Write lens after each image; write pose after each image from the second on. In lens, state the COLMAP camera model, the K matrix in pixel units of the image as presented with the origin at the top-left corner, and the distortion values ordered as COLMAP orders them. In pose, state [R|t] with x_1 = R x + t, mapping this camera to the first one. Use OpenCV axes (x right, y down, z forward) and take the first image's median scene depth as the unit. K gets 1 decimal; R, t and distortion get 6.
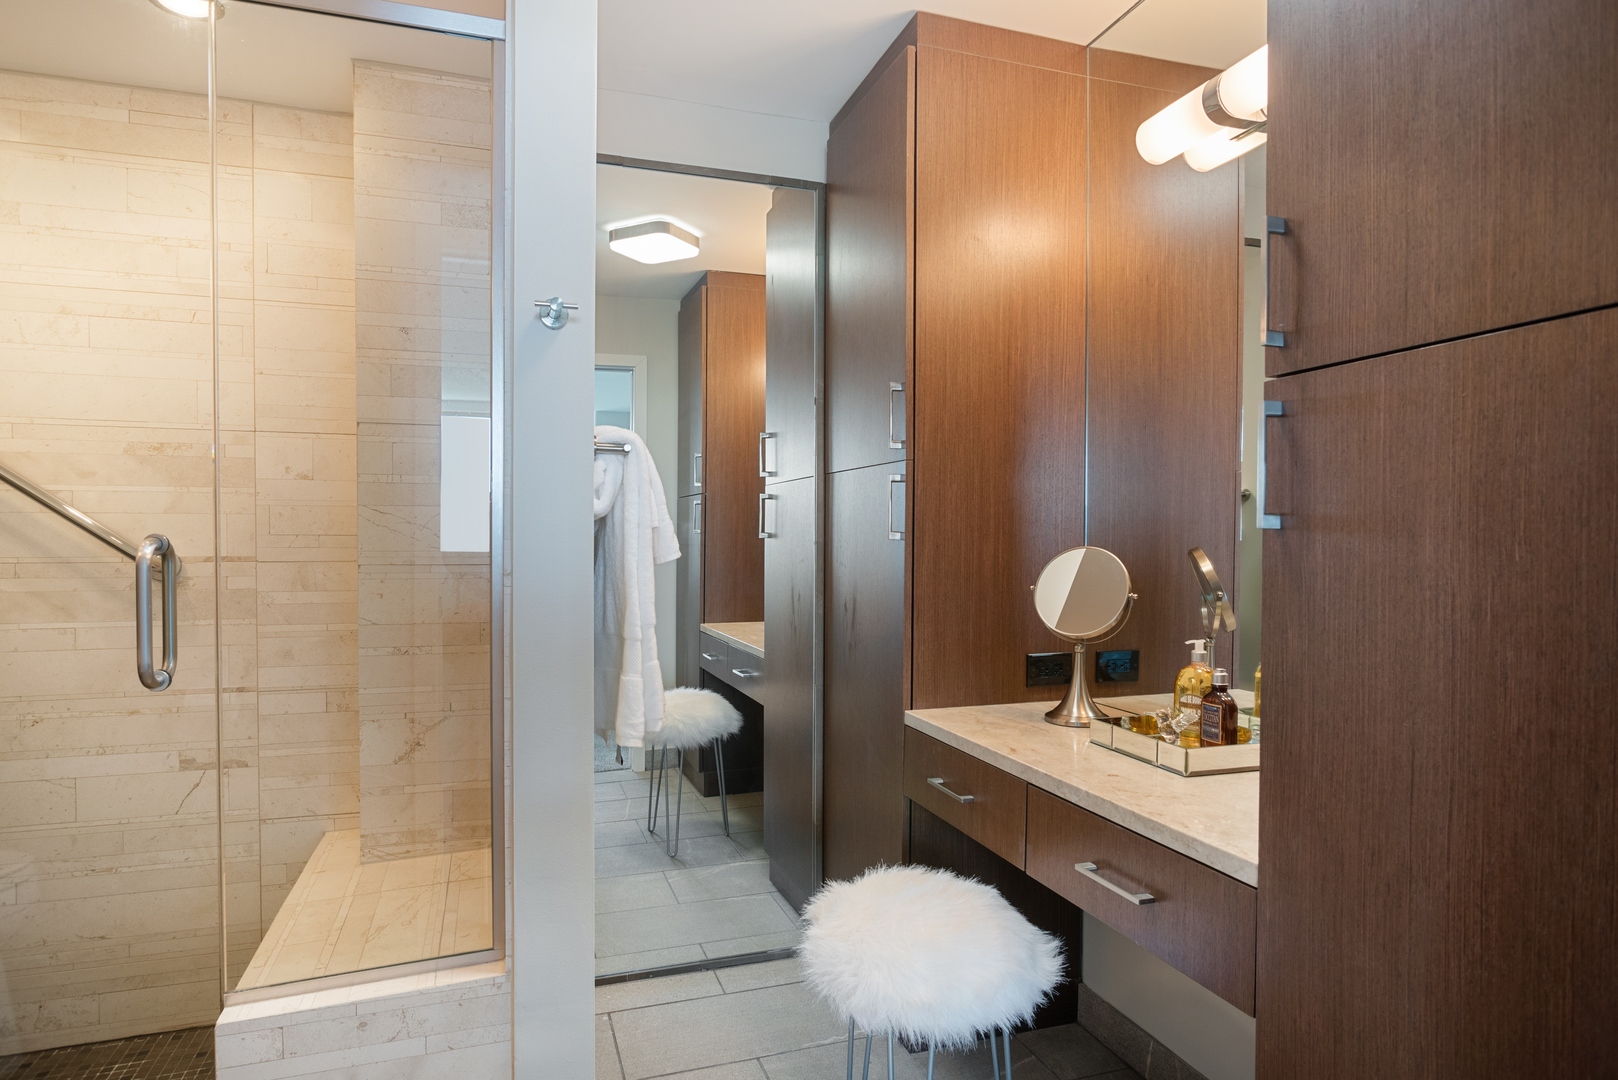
lens RADIAL K [[919.9, 0, 809.0], [0, 919.9, 540.0], [0, 0, 1]] dist [-0.000019, 0.001974]
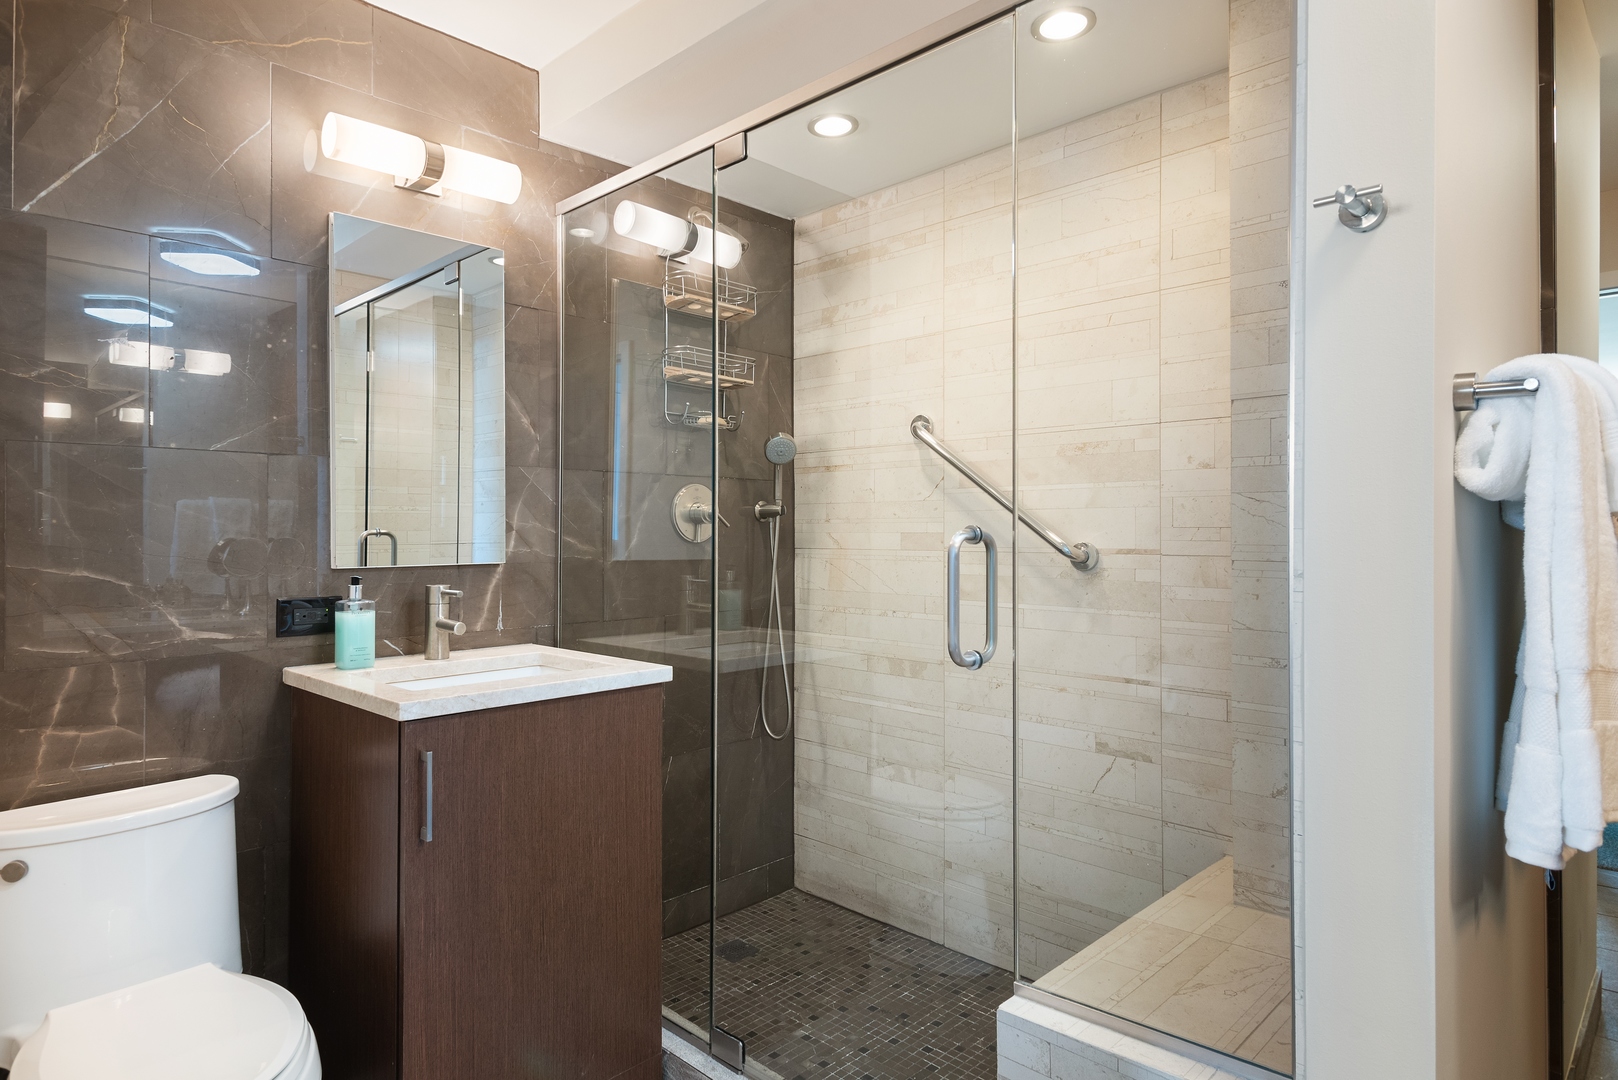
lens RADIAL K [[935.5, 0, 808.6], [0, 935.5, 514.9], [0, 0, 1]] dist [0.034783, -0.000619]
pose [[0.457032, -0.019789, -0.889230, 0.128526], [-0.000070, 0.999752, -0.022285, 0.003553], [0.889450, 0.010247, 0.456917, 0.214760]]
